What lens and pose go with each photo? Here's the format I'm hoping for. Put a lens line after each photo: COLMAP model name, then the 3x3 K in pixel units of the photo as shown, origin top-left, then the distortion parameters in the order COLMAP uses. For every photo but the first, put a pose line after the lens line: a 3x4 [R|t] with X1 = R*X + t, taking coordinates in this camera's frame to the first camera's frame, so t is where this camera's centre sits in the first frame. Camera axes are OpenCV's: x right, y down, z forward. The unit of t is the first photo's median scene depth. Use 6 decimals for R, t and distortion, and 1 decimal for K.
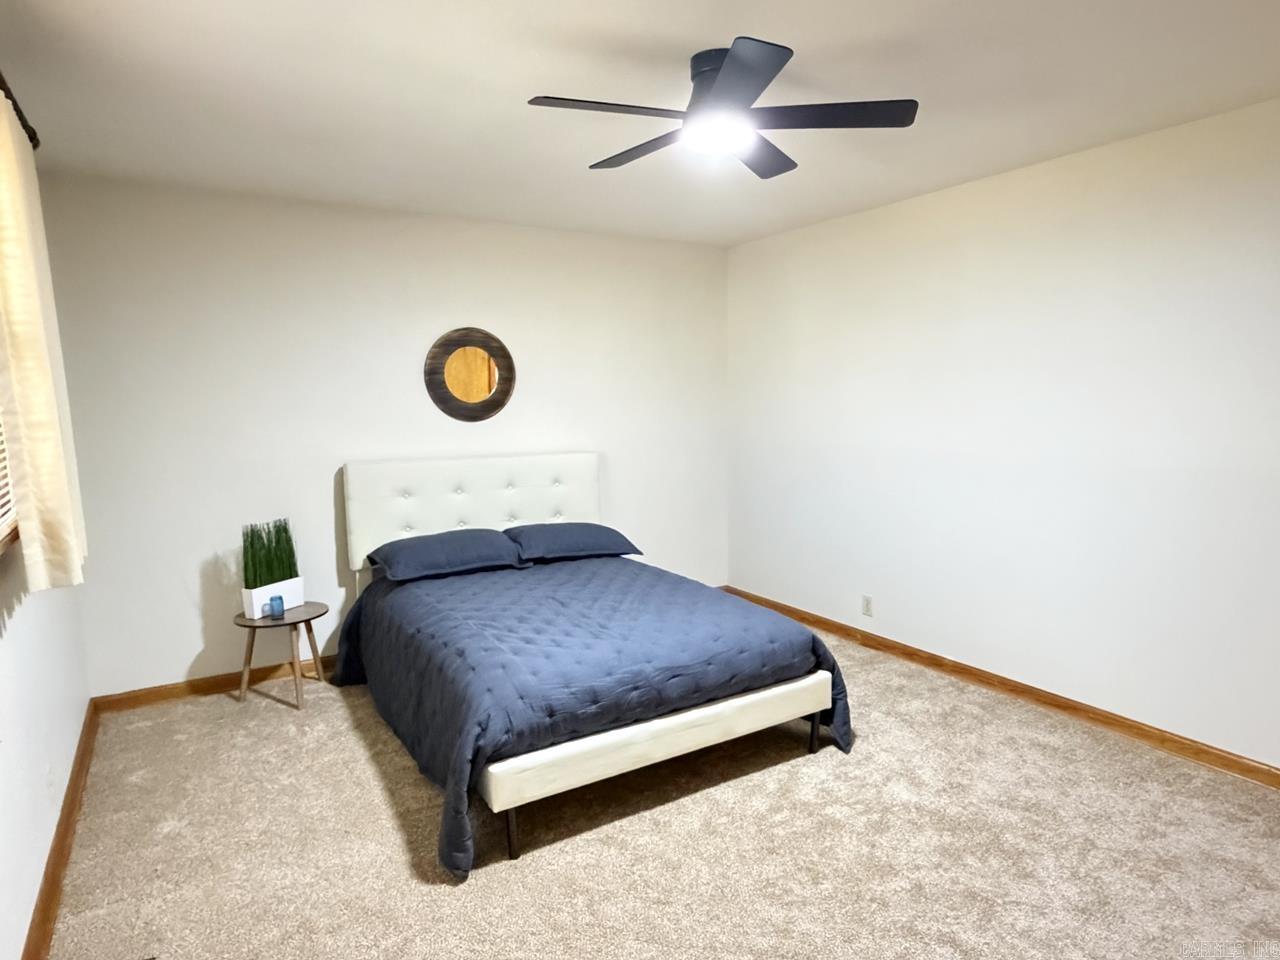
lens RADIAL K [[748.9, 0, 644.0], [0, 748.9, 481.7], [0, 0, 1]] dist [-0.003529, 0.000938]
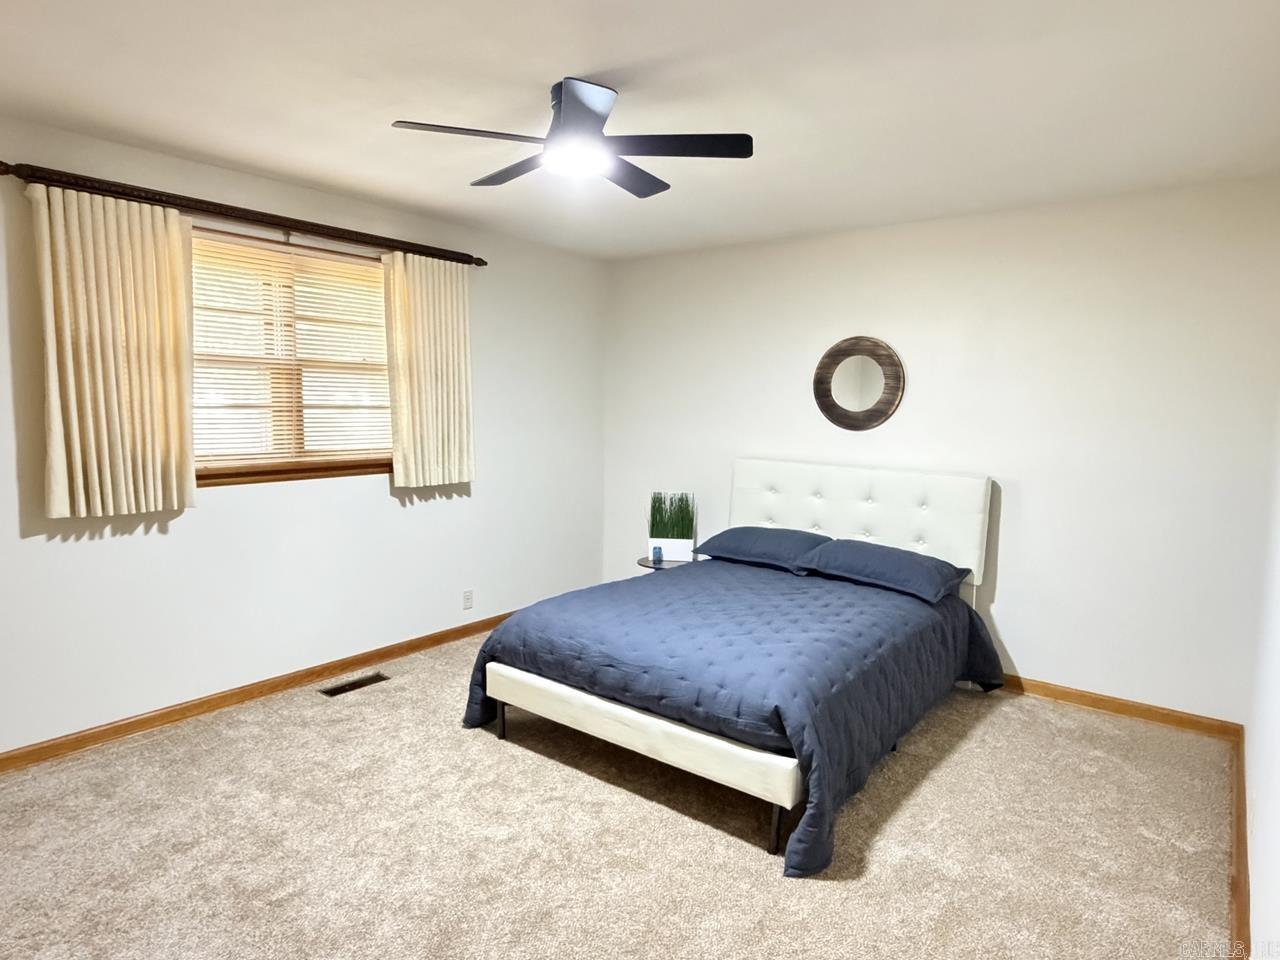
lens RADIAL K [[748.9, 0, 639.7], [0, 748.9, 480.4], [0, 0, 1]] dist [-0.003529, 0.000938]
pose [[0.355999, 0.115082, -0.927373, 0.632761], [-0.130999, 0.988735, 0.072409, -0.051301], [0.925259, 0.095708, 0.367064, 0.390742]]
